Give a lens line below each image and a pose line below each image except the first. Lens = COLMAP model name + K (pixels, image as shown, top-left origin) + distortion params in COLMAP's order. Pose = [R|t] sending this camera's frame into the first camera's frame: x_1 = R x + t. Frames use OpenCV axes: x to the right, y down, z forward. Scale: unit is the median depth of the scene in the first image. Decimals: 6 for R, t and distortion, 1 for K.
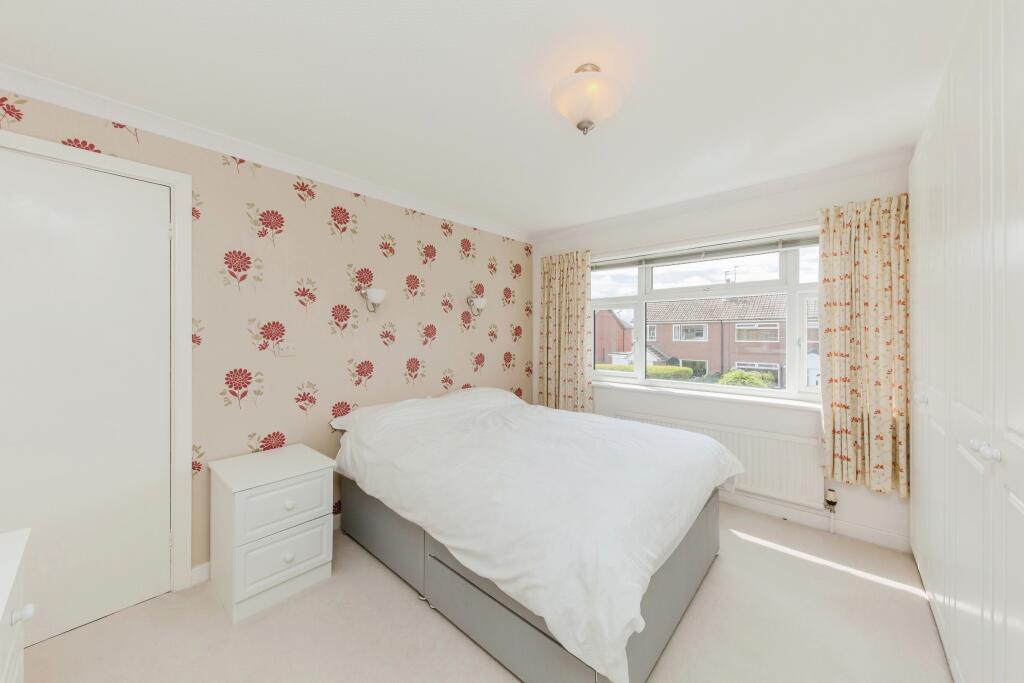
lens RADIAL K [[363.0, 0, 512.0], [0, 363.0, 341.5], [0, 0, 1]] dist [0.000401, -0.000010]
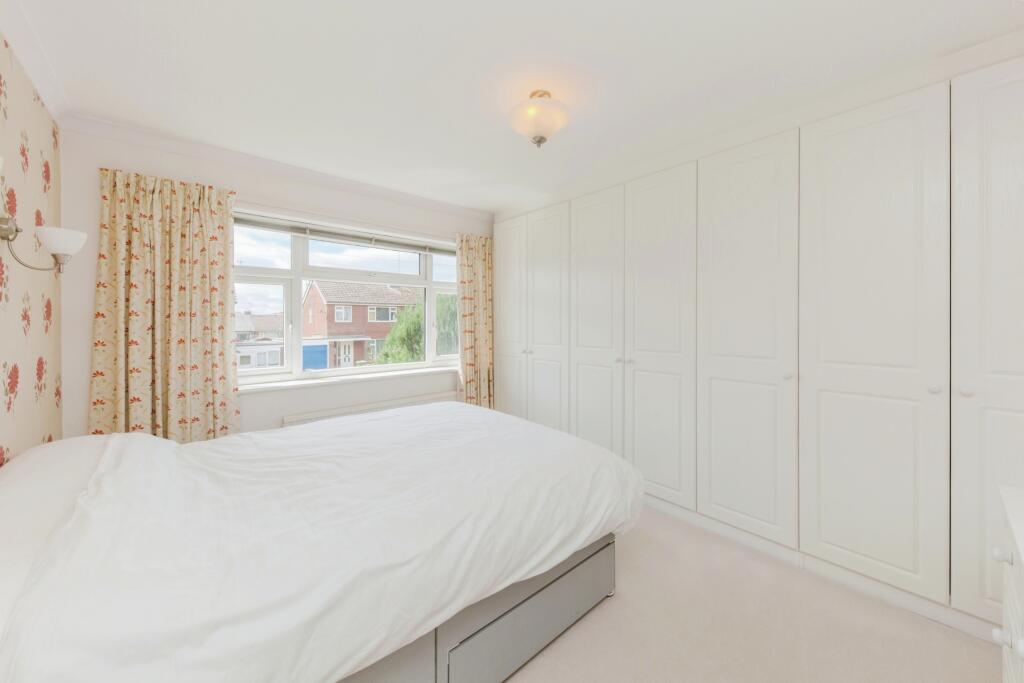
lens RADIAL K [[373.0, 0, 544.2], [0, 373.0, 317.9], [0, 0, 1]] dist [0.000269, -0.000017]
pose [[0.079780, 0.001400, 0.996812, -0.624626], [0.014169, 0.999896, -0.002538, -0.012303], [-0.996712, 0.014326, 0.079752, 0.537169]]
